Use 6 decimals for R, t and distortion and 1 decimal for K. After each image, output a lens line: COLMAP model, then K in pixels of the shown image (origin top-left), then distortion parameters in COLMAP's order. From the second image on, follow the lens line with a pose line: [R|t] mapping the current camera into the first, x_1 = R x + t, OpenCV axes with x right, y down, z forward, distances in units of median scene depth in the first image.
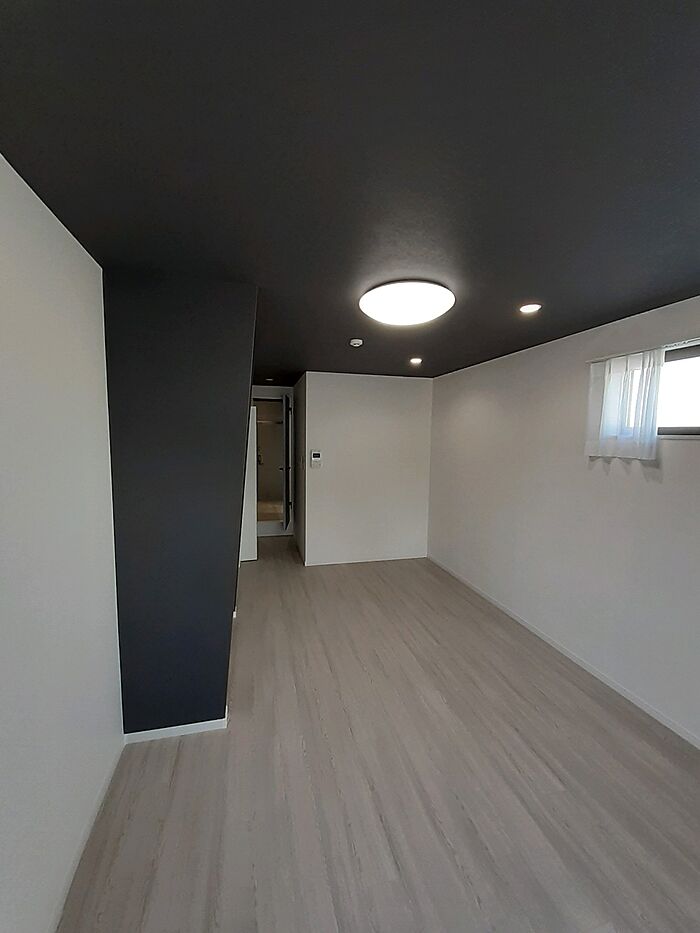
lens RADIAL K [[376.6, 0, 351.5], [0, 376.6, 472.3], [0, 0, 1]] dist [-0.001715, -0.000272]
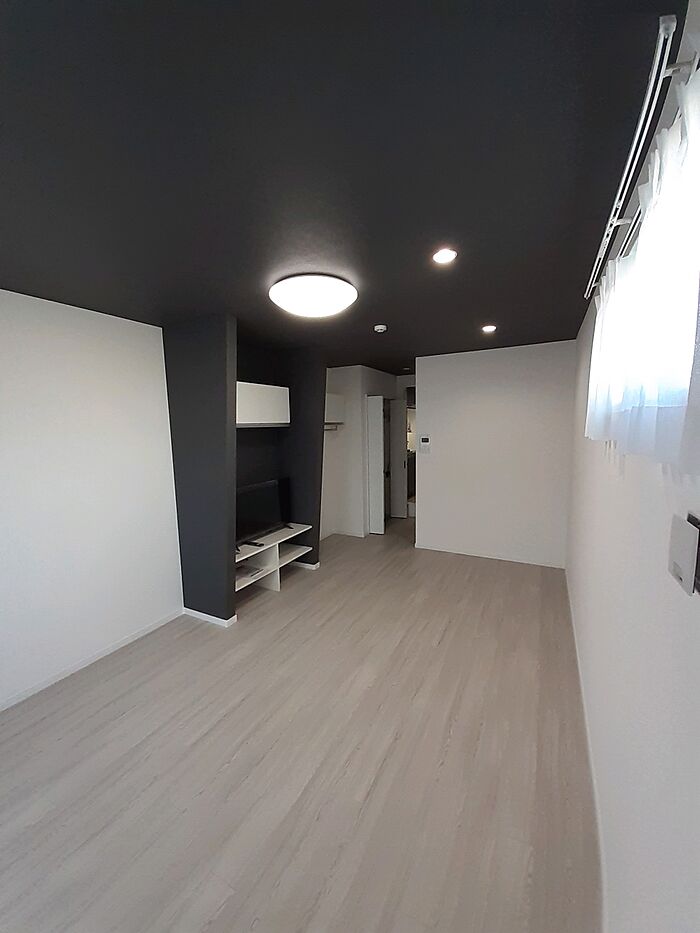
lens RADIAL K [[376.6, 0, 351.5], [0, 376.6, 472.3], [0, 0, 1]] dist [-0.001715, -0.000272]
pose [[0.731994, 0.056358, -0.678976, 0.763683], [-0.033602, 0.998346, 0.046641, 0.001057], [0.680482, -0.011326, 0.732677, 0.218030]]
